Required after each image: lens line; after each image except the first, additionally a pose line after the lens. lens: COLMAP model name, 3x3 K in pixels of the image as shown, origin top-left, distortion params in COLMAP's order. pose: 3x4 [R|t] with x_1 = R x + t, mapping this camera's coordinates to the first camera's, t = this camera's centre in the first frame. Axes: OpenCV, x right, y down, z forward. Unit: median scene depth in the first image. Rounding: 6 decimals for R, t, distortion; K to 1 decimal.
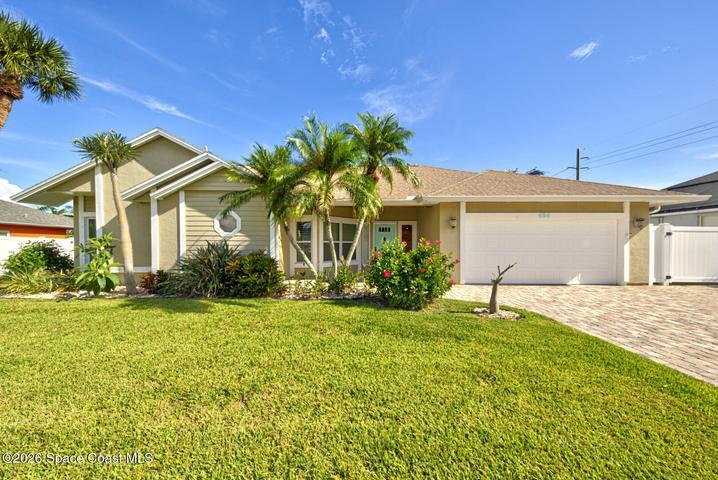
lens RADIAL K [[247.6, 0, 356.3], [0, 247.6, 243.9], [0, 0, 1]] dist [0.023664, -0.000973]
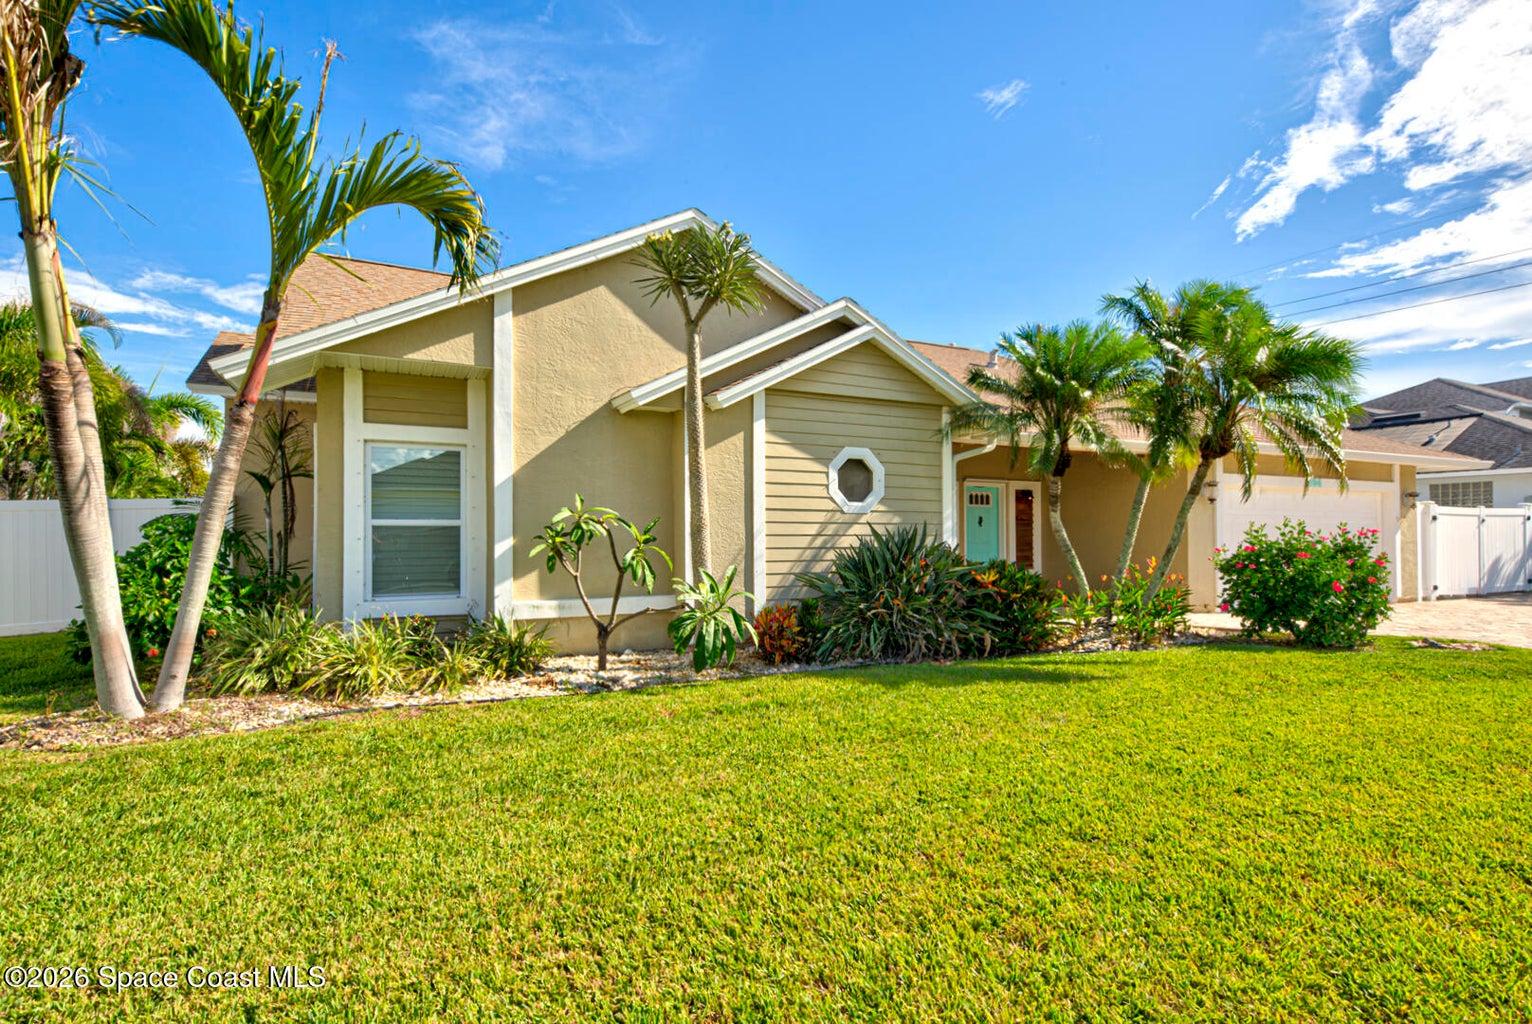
lens RADIAL K [[748.6, 0, 779.7], [0, 748.6, 519.0], [0, 0, 1]] dist [0.071700, 0.001287]
pose [[0.896070, 0.010473, 0.443790, -1.087918], [-0.002544, 0.999826, -0.018459, 0.002512], [-0.443906, 0.015411, 0.895941, -0.015120]]
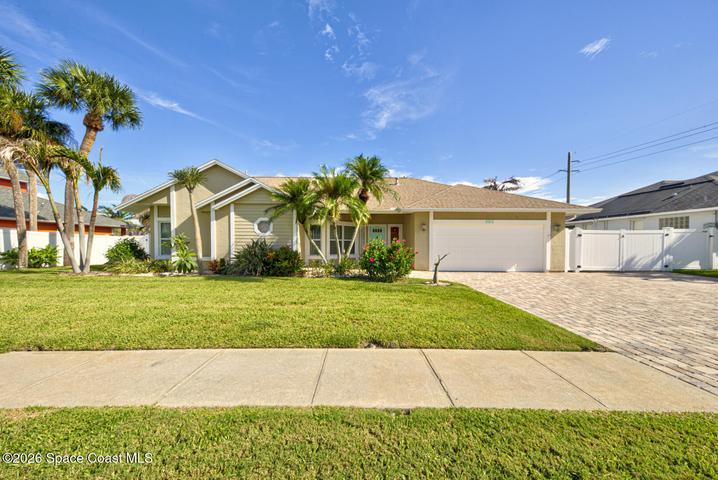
lens RADIAL K [[247.6, 0, 356.3], [0, 247.6, 246.8], [0, 0, 1]] dist [0.023664, -0.000973]
pose [[0.999939, 0.005566, -0.009499, 0.025073], [-0.005392, 0.999818, 0.018289, 0.003698], [0.009599, -0.018237, 0.999788, -0.385765]]
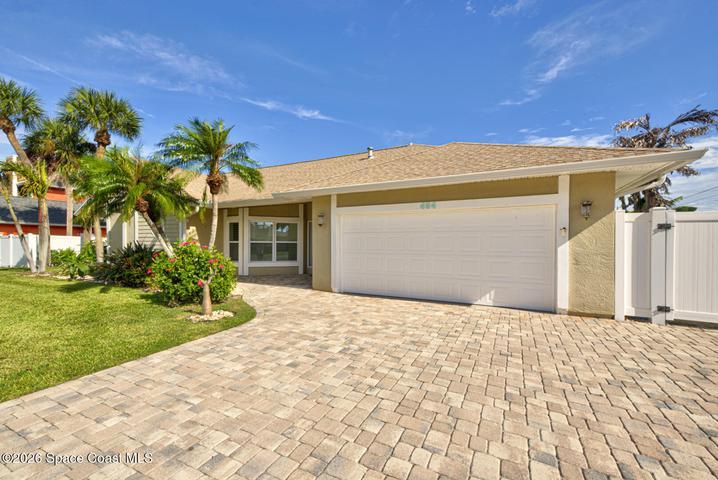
lens RADIAL K [[296.5, 0, 357.6], [0, 296.5, 246.7], [0, 0, 1]] dist [0.022553, -0.000094]
pose [[0.883684, 0.006770, -0.468036, 0.970097], [-0.003180, 0.999959, 0.008460, -0.001653], [0.468074, -0.005988, 0.883669, 0.148063]]
